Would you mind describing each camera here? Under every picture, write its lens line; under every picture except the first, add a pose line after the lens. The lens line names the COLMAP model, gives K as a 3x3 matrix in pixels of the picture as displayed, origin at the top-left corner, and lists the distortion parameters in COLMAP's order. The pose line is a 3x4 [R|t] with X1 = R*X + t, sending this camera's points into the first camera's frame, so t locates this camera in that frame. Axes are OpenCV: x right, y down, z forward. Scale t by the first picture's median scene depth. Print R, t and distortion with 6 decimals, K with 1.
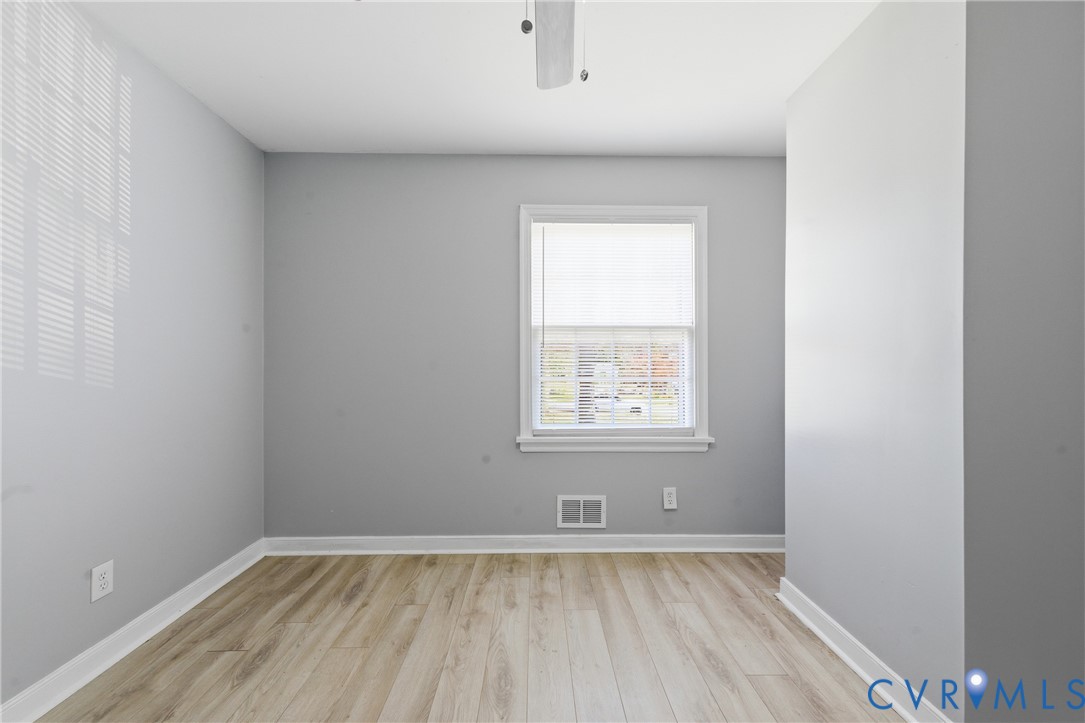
lens RADIAL K [[422.4, 0, 544.0], [0, 422.4, 362.8], [0, 0, 1]] dist [0.003288, -0.000738]
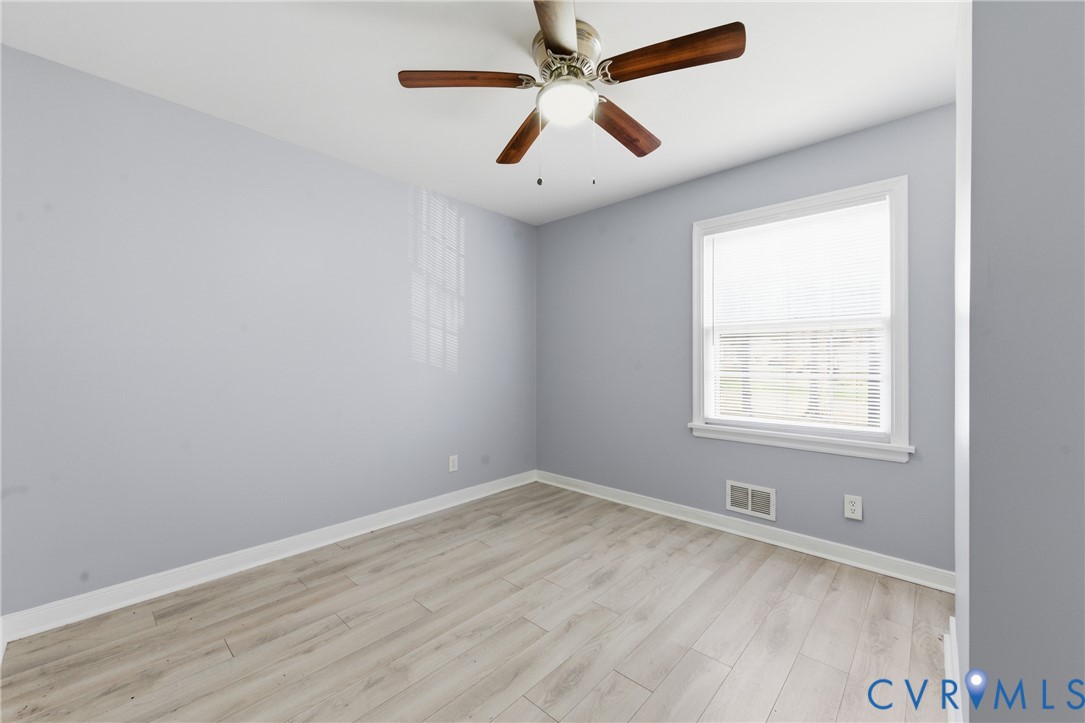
lens RADIAL K [[422.4, 0, 544.0], [0, 422.4, 362.8], [0, 0, 1]] dist [0.003288, -0.000738]
pose [[0.722065, 0.003319, -0.691817, 0.529685], [0.000951, 0.999983, 0.005790, 0.002849], [0.691824, -0.004839, 0.722050, -0.143140]]
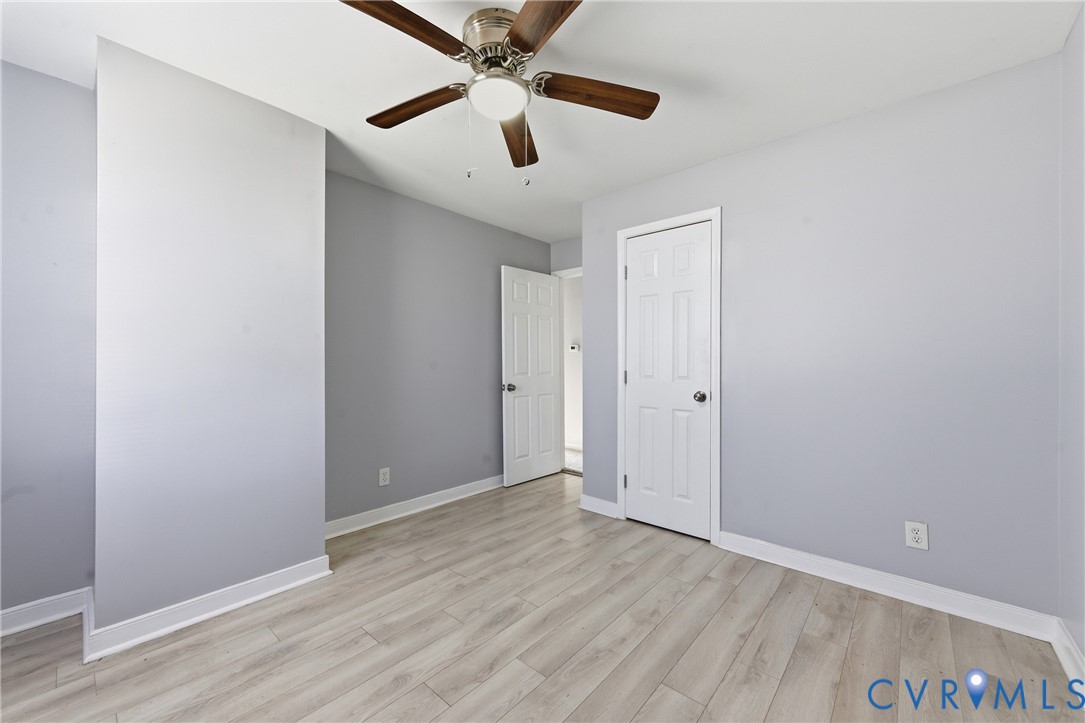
lens RADIAL K [[422.4, 0, 544.0], [0, 422.4, 362.8], [0, 0, 1]] dist [0.003288, -0.000738]
pose [[-0.739412, -0.000648, 0.673253, -0.561771], [-0.002238, 0.999996, -0.001495, 0.001989], [-0.673250, -0.002612, -0.739410, 0.965703]]
